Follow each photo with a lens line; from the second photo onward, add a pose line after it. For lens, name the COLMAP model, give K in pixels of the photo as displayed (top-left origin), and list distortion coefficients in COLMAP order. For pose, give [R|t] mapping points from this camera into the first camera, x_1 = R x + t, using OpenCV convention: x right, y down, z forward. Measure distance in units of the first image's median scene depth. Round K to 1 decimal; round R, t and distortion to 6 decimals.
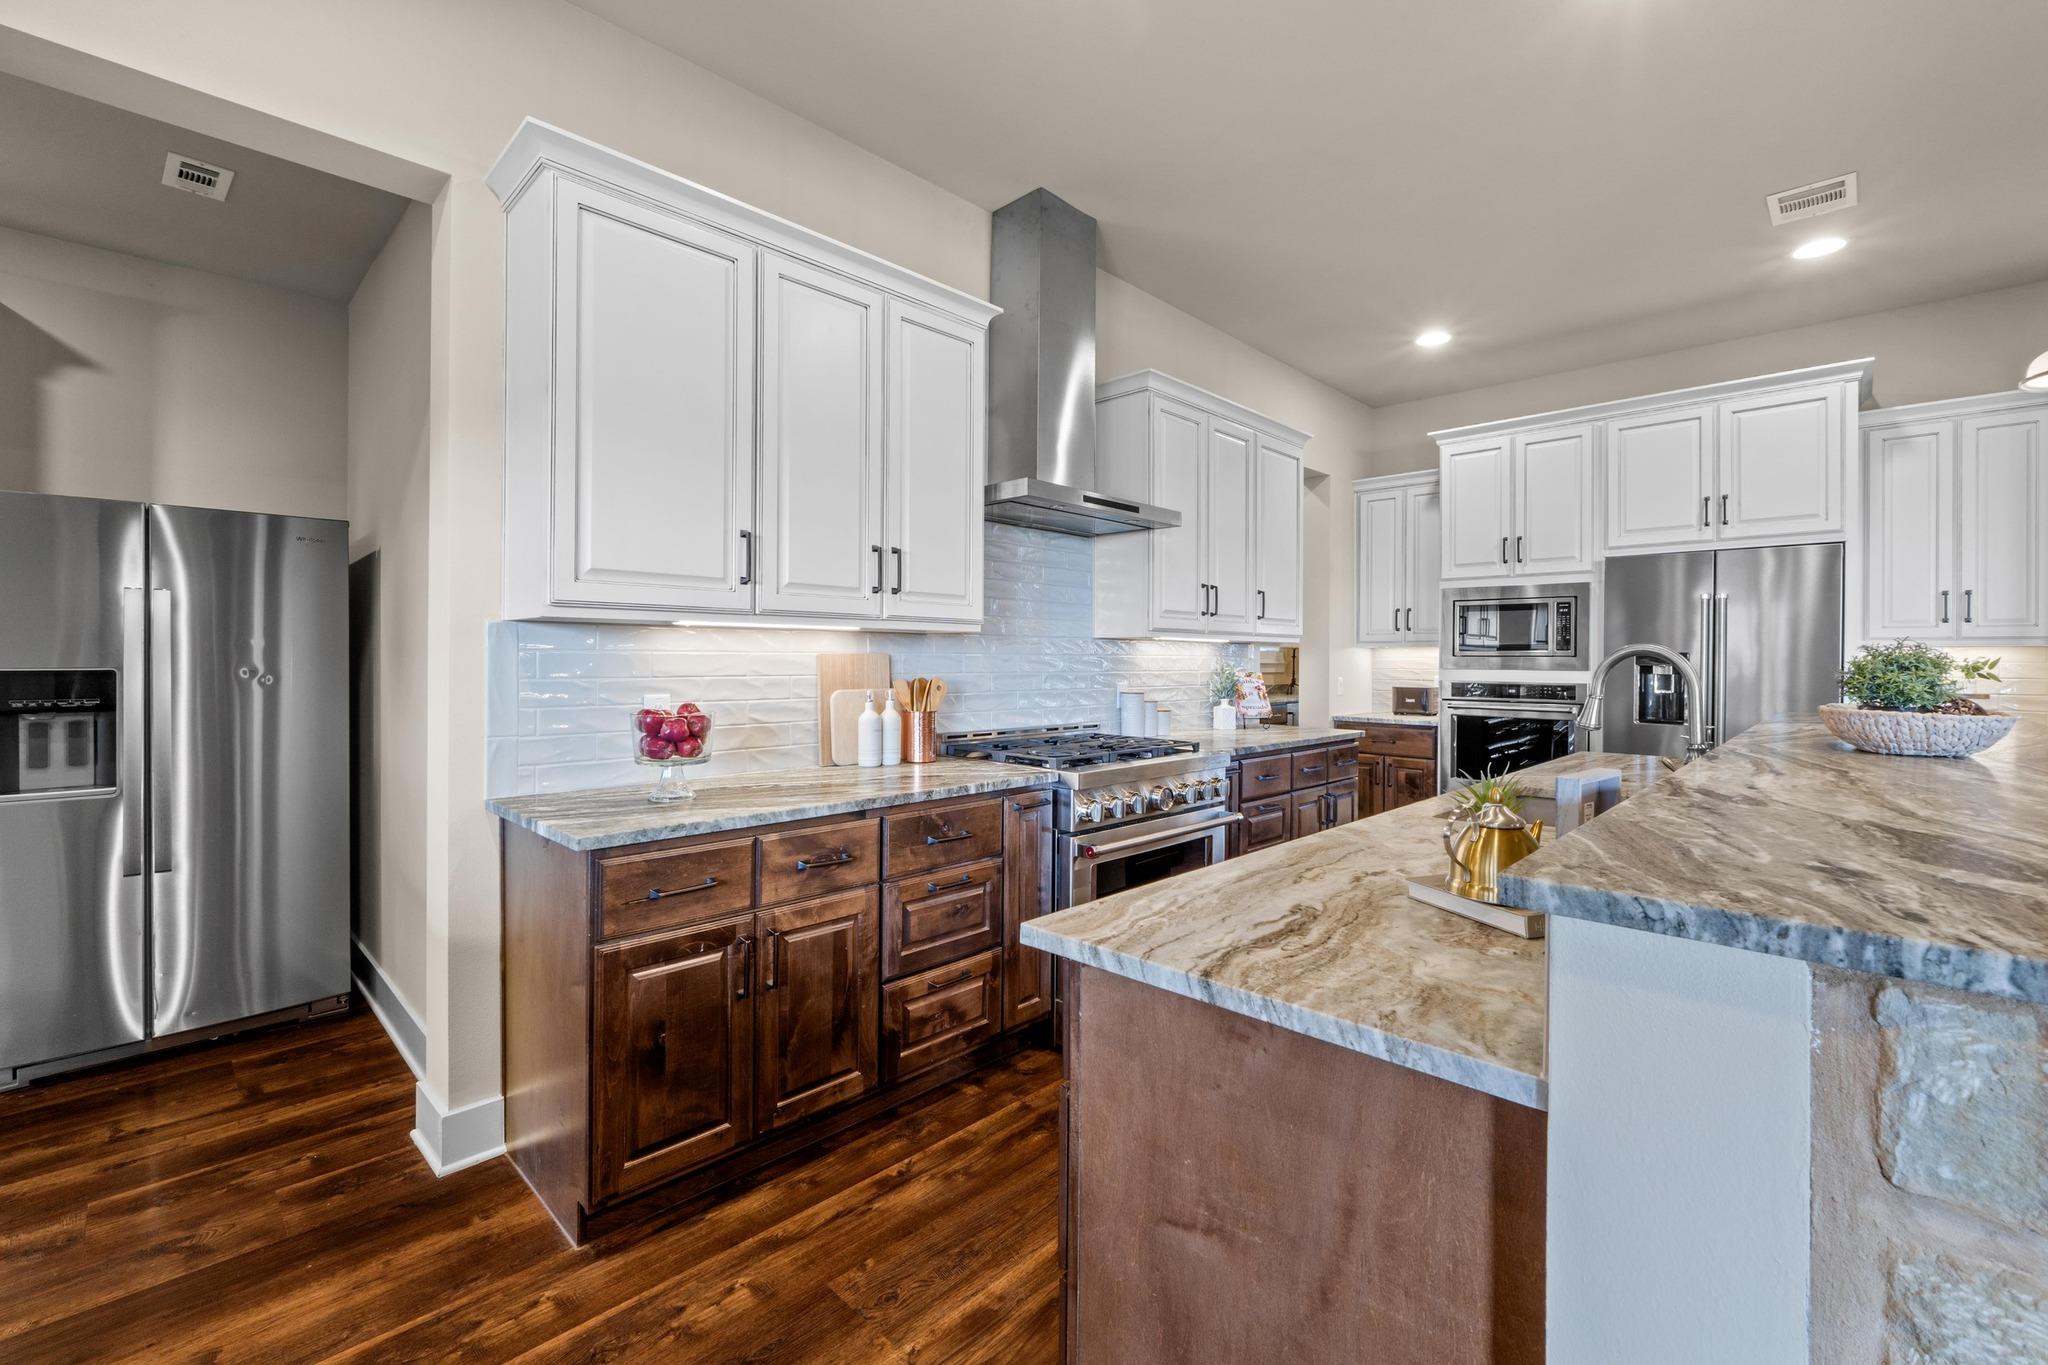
lens RADIAL K [[876.2, 0, 1023.6], [0, 876.2, 657.5], [0, 0, 1]] dist [-0.007245, -0.000085]
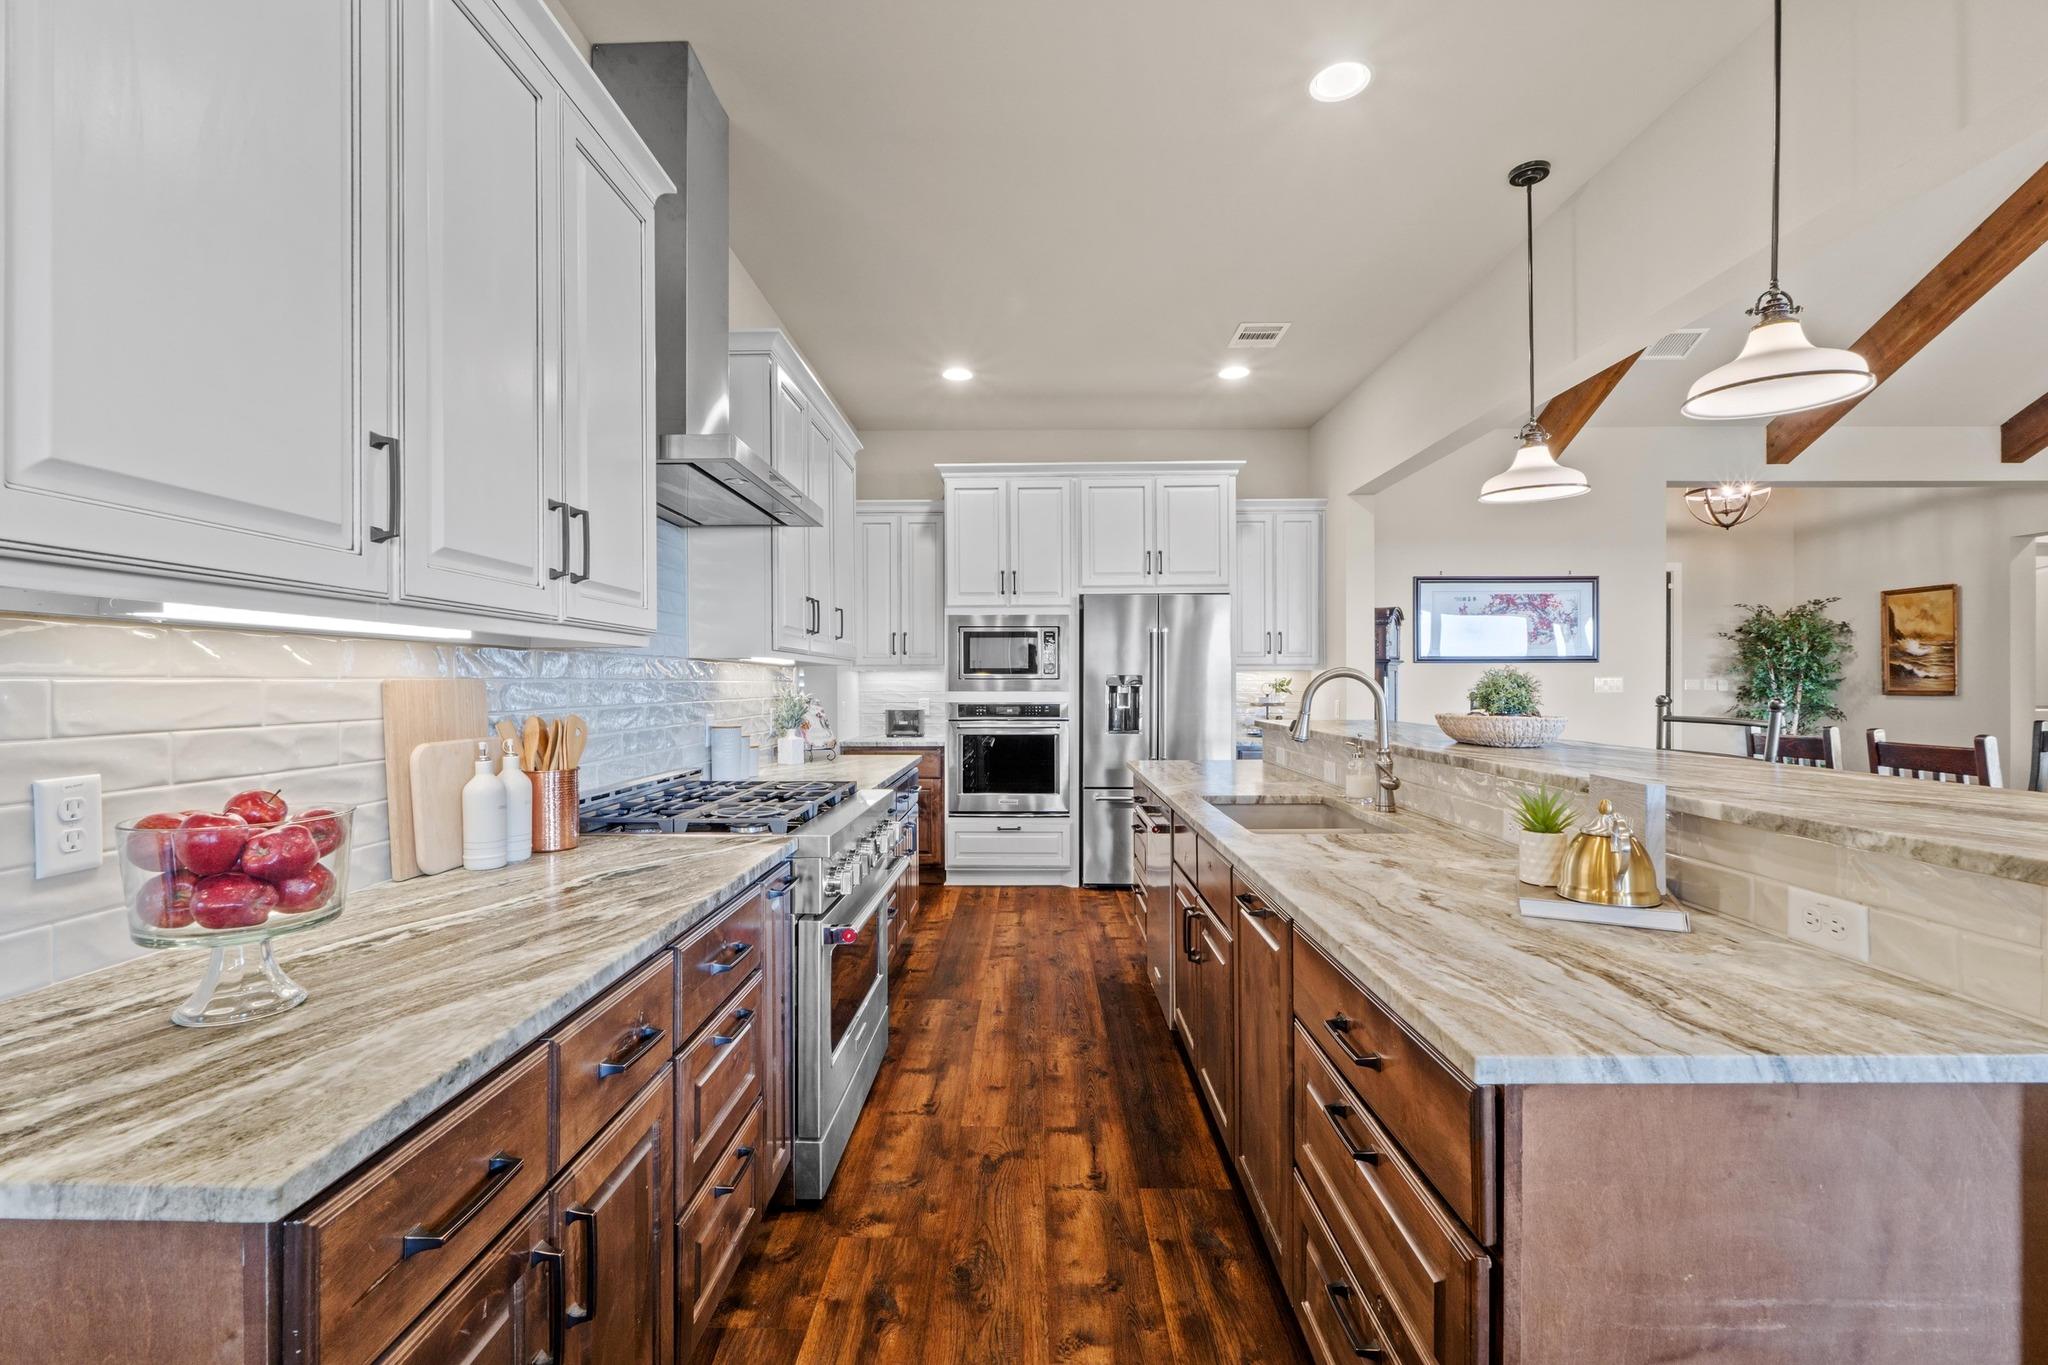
lens RADIAL K [[876.2, 0, 1024.7], [0, 876.2, 684.4], [0, 0, 1]] dist [-0.007245, -0.000085]
pose [[0.724669, -0.009401, 0.689033, -0.333811], [0.006757, 0.999956, 0.006537, -0.002667], [-0.689064, -0.000082, 0.724700, 0.326565]]
